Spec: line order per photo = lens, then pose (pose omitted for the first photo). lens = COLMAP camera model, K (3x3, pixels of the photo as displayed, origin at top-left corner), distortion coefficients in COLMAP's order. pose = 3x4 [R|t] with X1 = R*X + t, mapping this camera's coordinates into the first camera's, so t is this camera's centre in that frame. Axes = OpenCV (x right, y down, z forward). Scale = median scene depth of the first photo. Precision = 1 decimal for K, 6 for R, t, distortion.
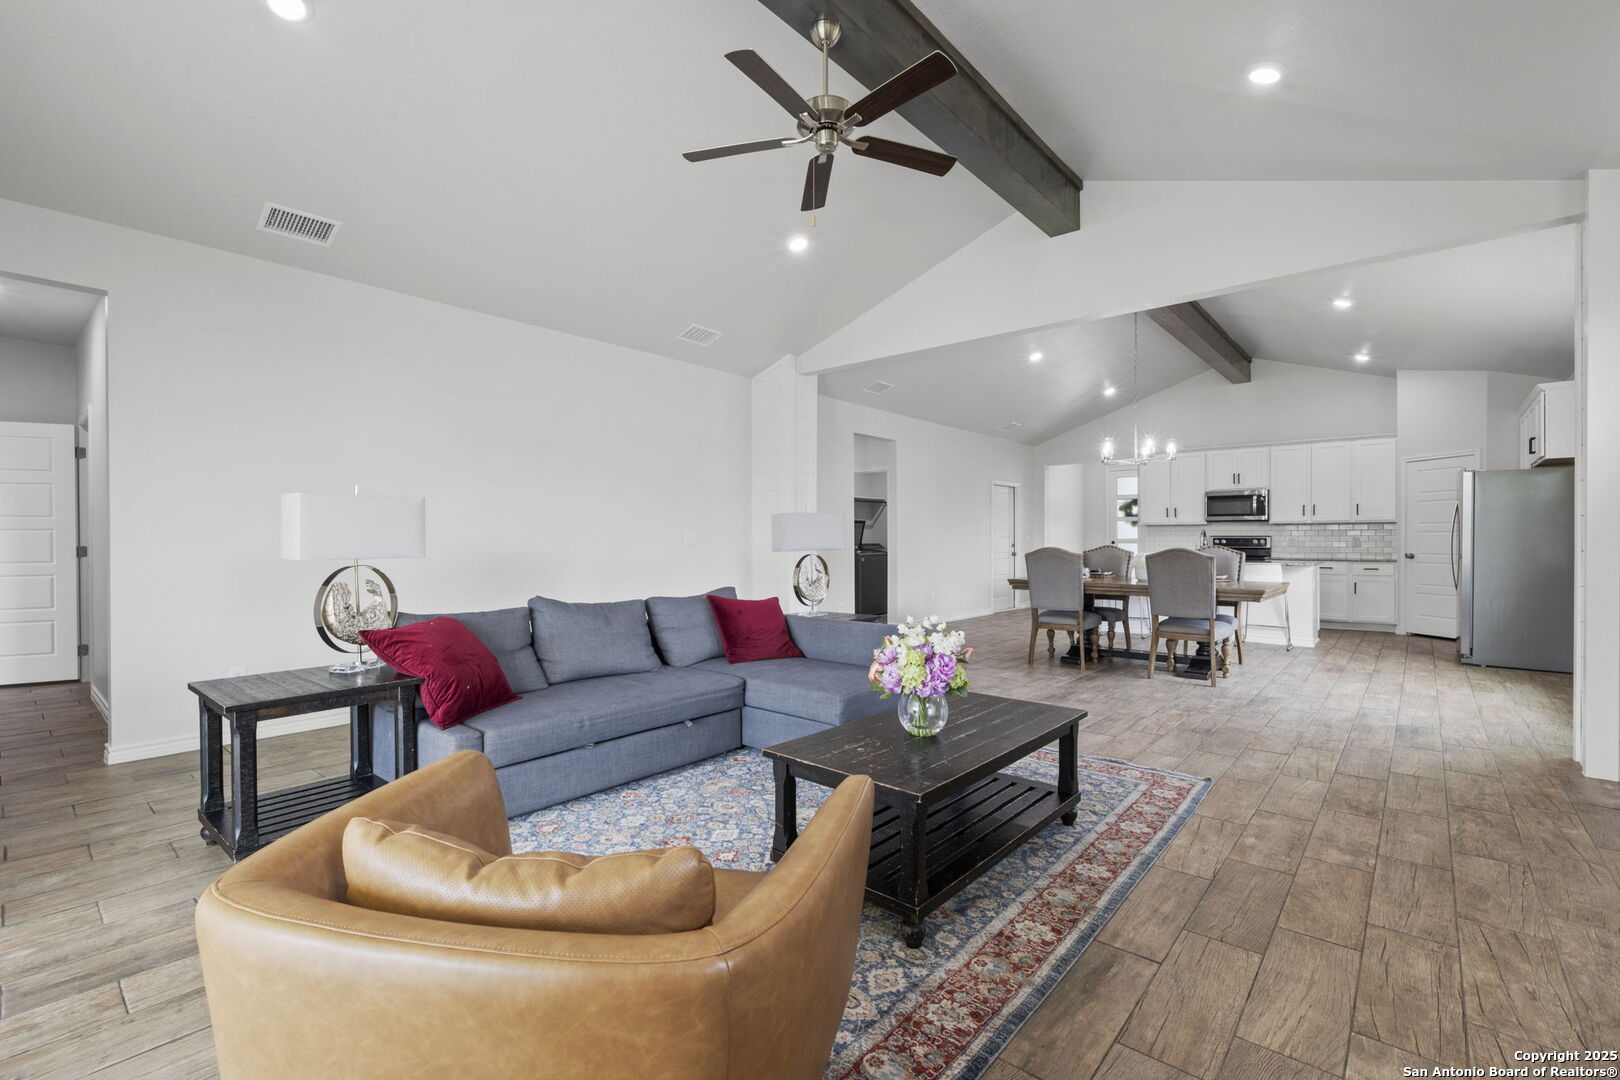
lens RADIAL K [[691.1, 0, 820.0], [0, 691.1, 540.3], [0, 0, 1]] dist [0.010736, -0.000151]
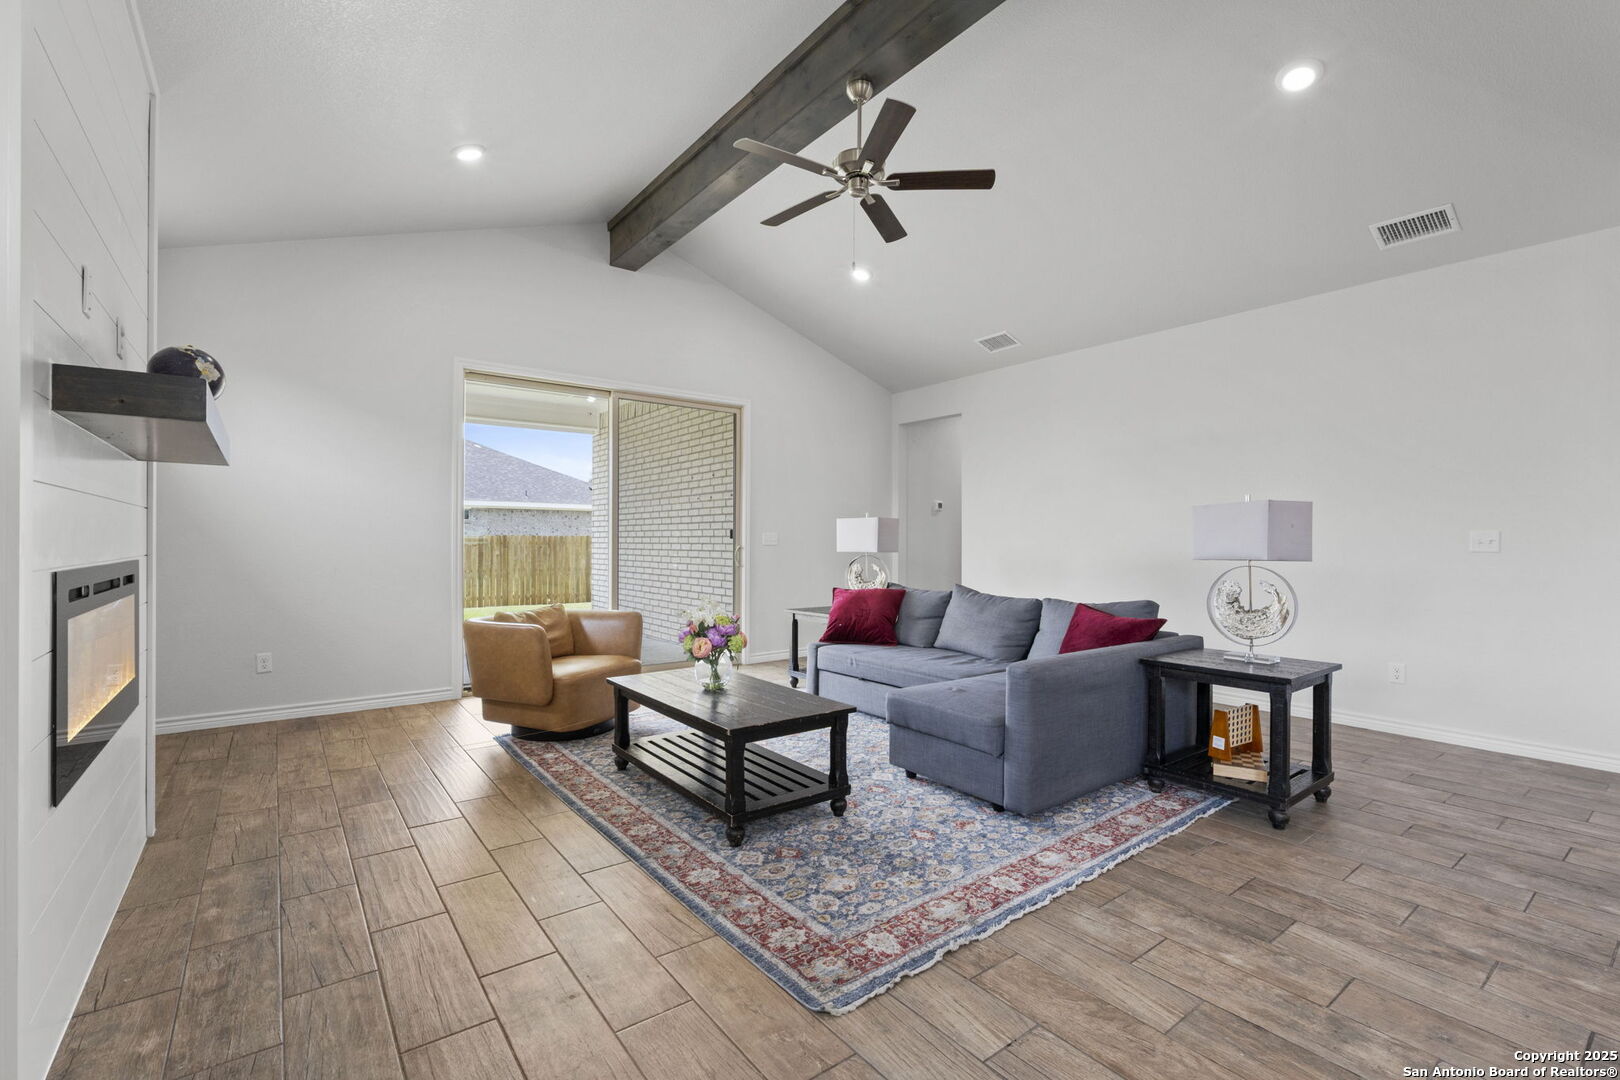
lens RADIAL K [[691.1, 0, 812.8], [0, 691.1, 542.7], [0, 0, 1]] dist [0.010736, -0.000151]
pose [[-0.185814, -0.005228, -0.982571, 1.266436], [-0.017916, 0.999838, -0.001932, 0.008661], [0.982422, 0.017245, -0.185877, 1.288440]]
